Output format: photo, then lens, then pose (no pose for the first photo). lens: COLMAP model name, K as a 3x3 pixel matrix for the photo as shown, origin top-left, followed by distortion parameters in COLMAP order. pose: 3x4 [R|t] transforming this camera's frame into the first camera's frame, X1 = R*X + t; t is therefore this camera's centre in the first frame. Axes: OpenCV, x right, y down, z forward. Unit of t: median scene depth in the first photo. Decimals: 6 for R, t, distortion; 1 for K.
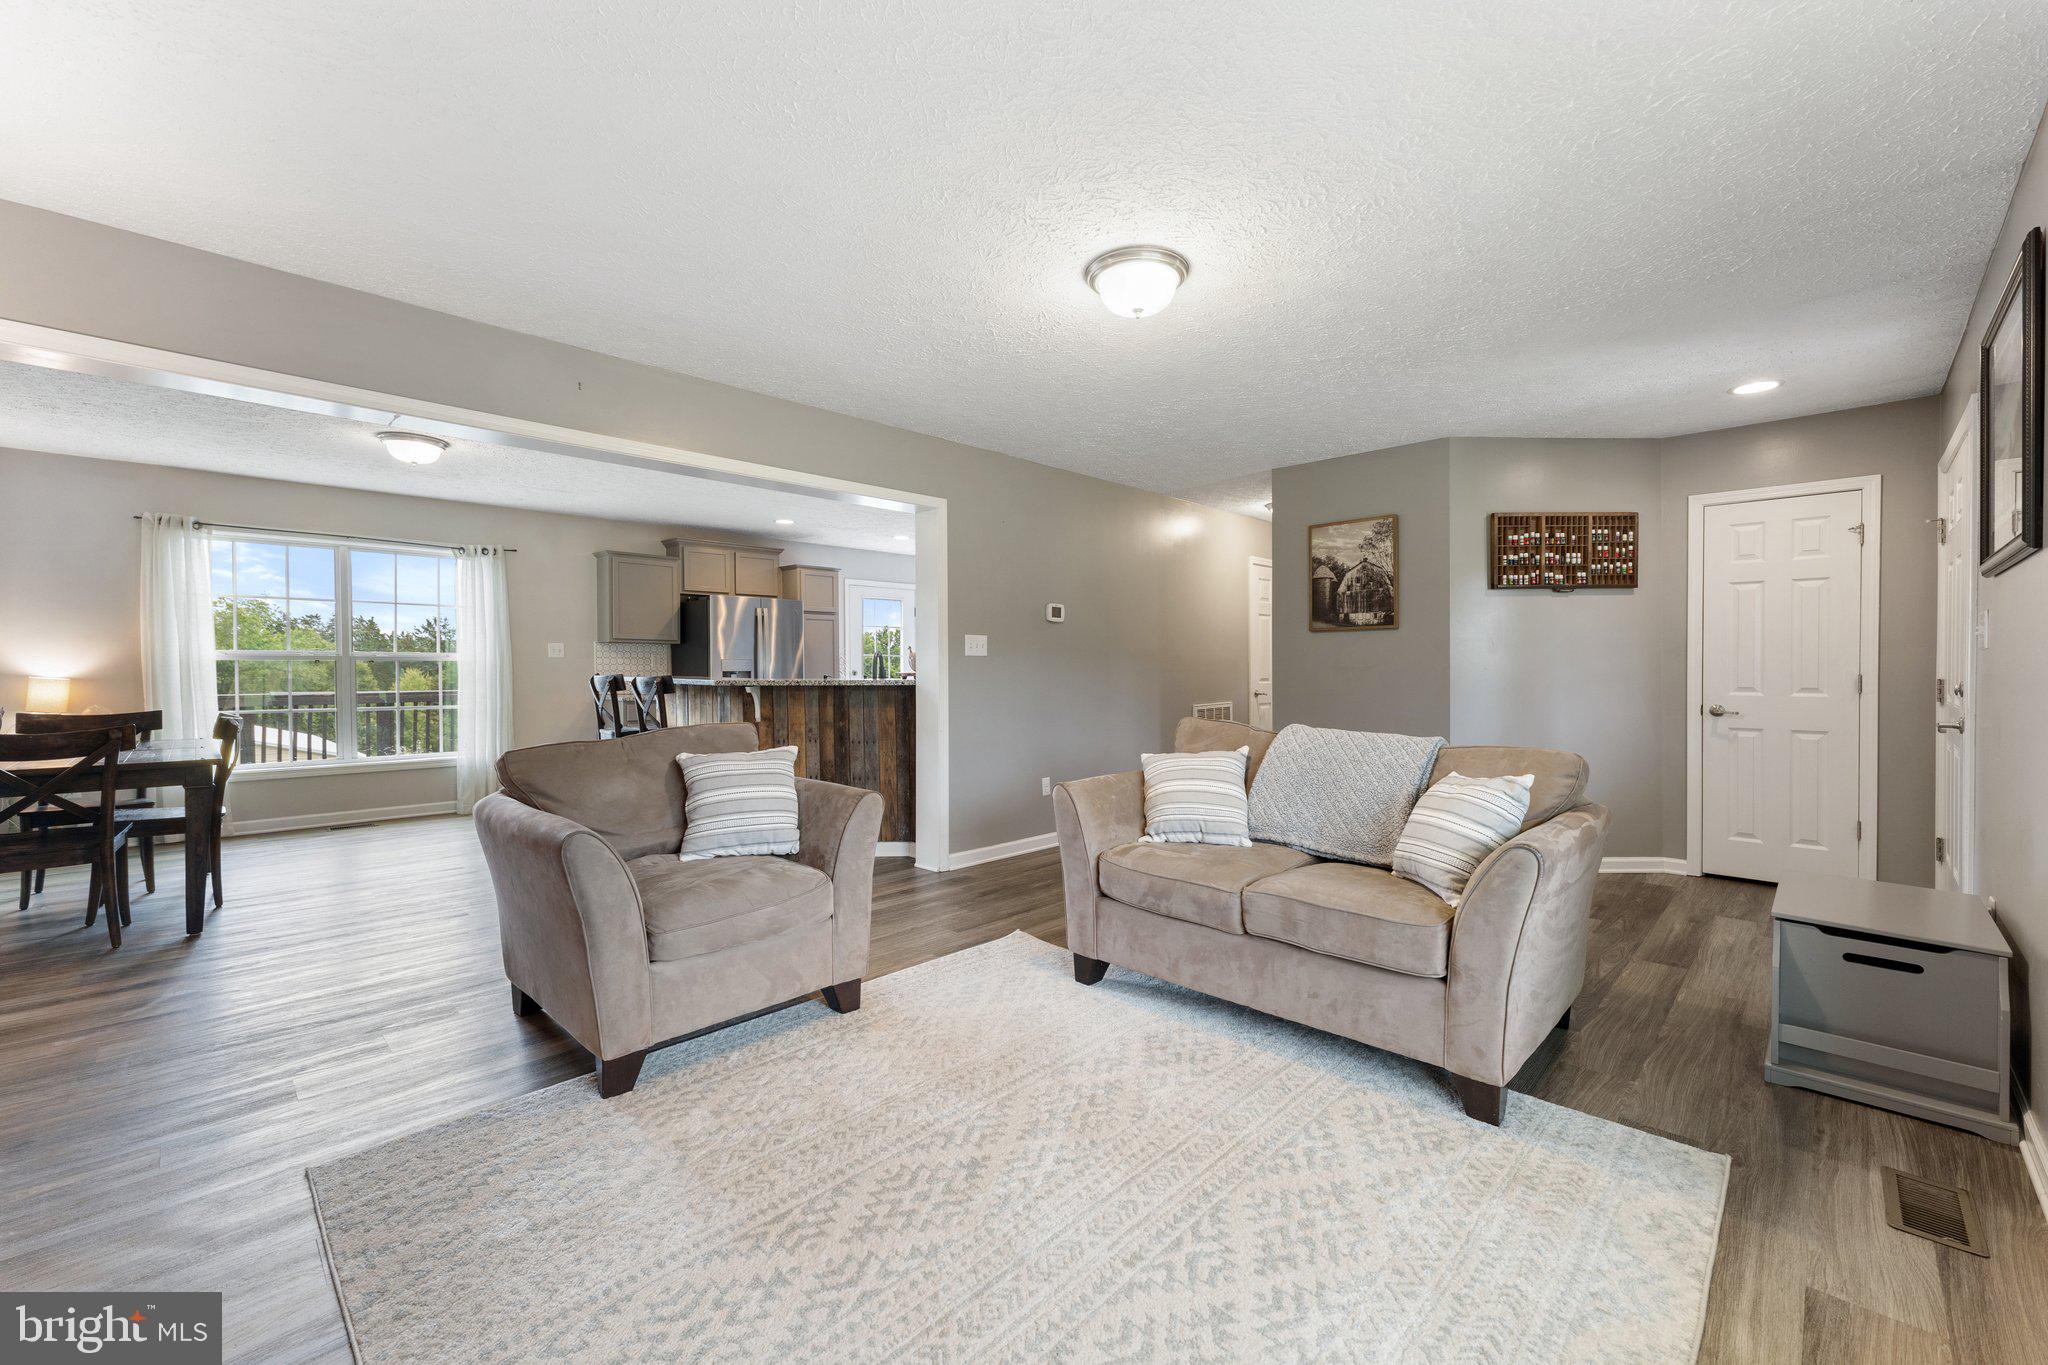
lens RADIAL K [[835.1, 0, 1021.1], [0, 835.1, 656.9], [0, 0, 1]] dist [-0.000798, -0.000040]
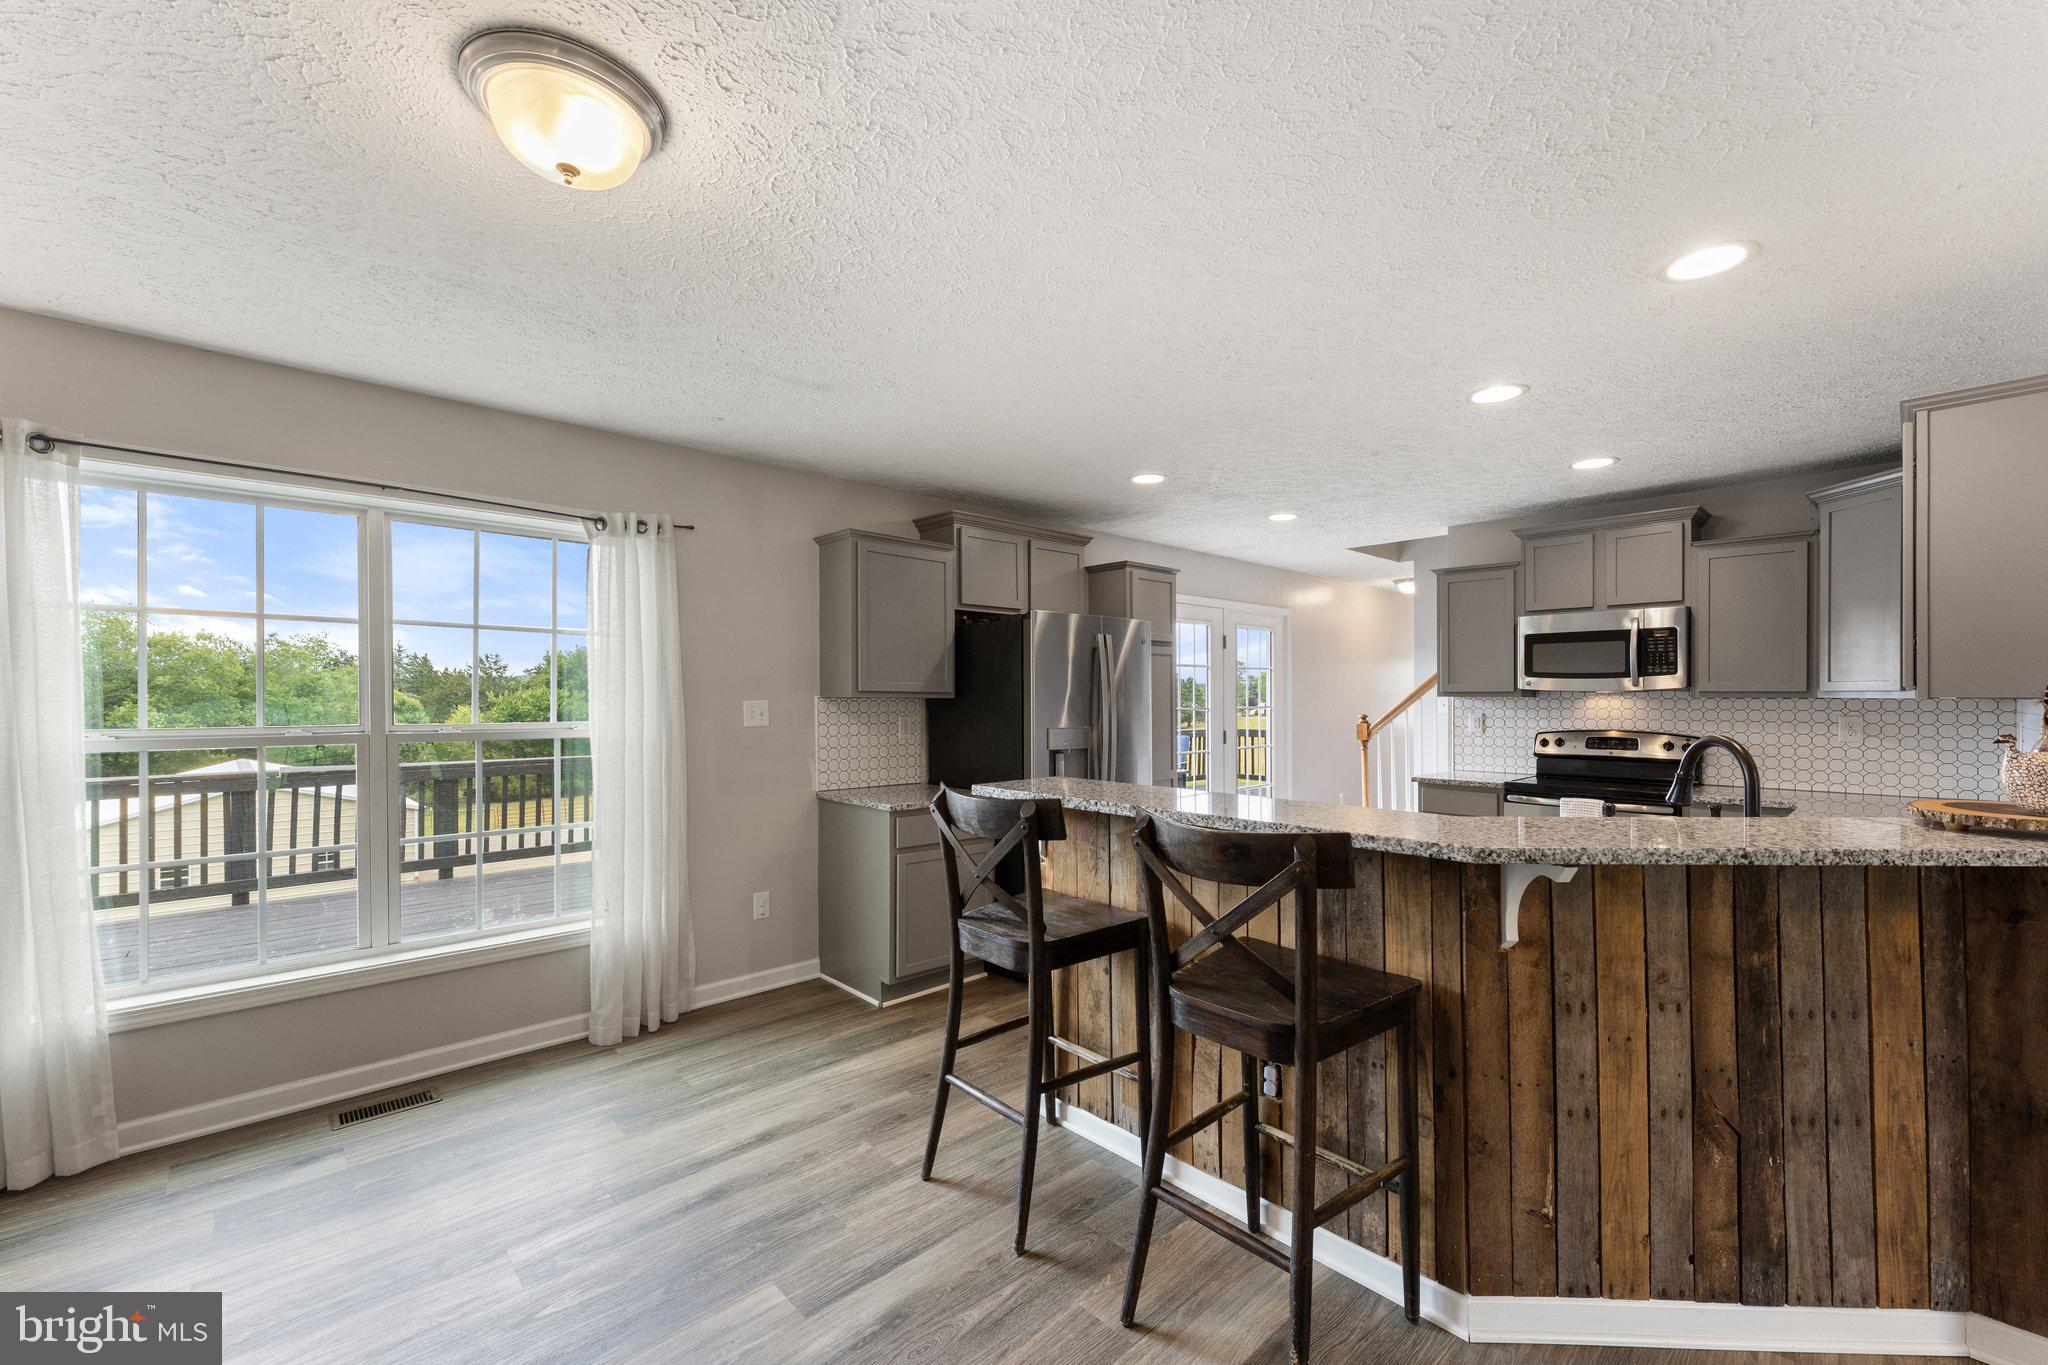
lens RADIAL K [[829.5, 0, 1015.4], [0, 829.5, 682.8], [0, 0, 1]] dist [0.000819, 0.000028]
pose [[0.999105, -0.002808, -0.042204, -0.395404], [0.002595, 0.999984, -0.005101, -0.026223], [0.042217, 0.004987, 0.999096, 0.502512]]
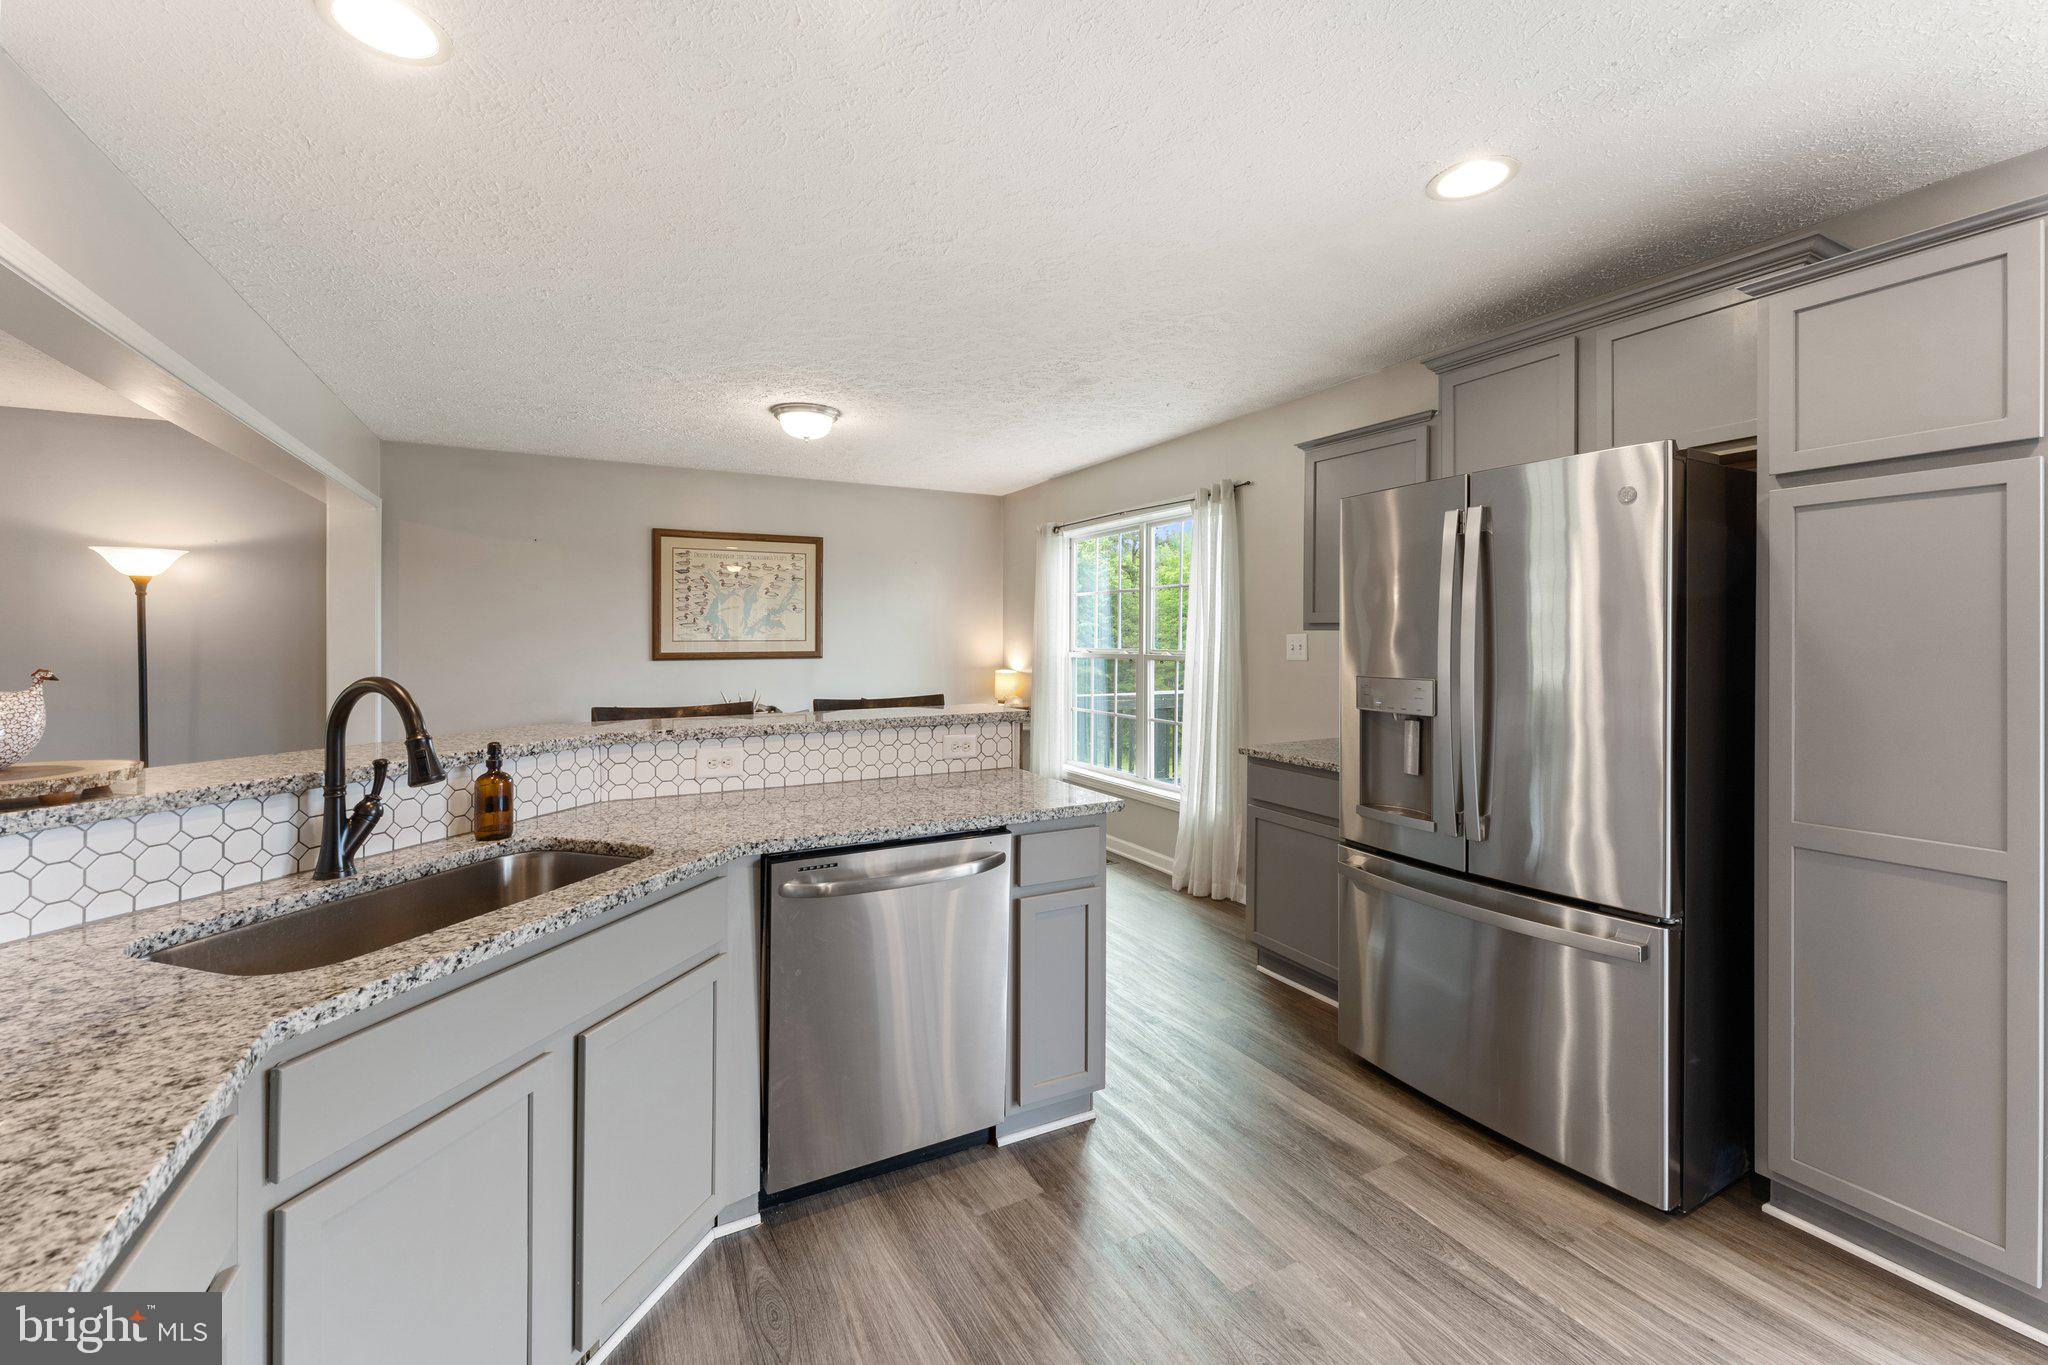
lens RADIAL K [[835.1, 0, 1021.1], [0, 835.1, 656.9], [0, 0, 1]] dist [-0.000798, -0.000040]
pose [[-0.305460, 0.002388, -0.952202, 0.039712], [0.004263, 0.999990, 0.001141, 0.000883], [0.952195, -0.003711, -0.305467, 1.108884]]
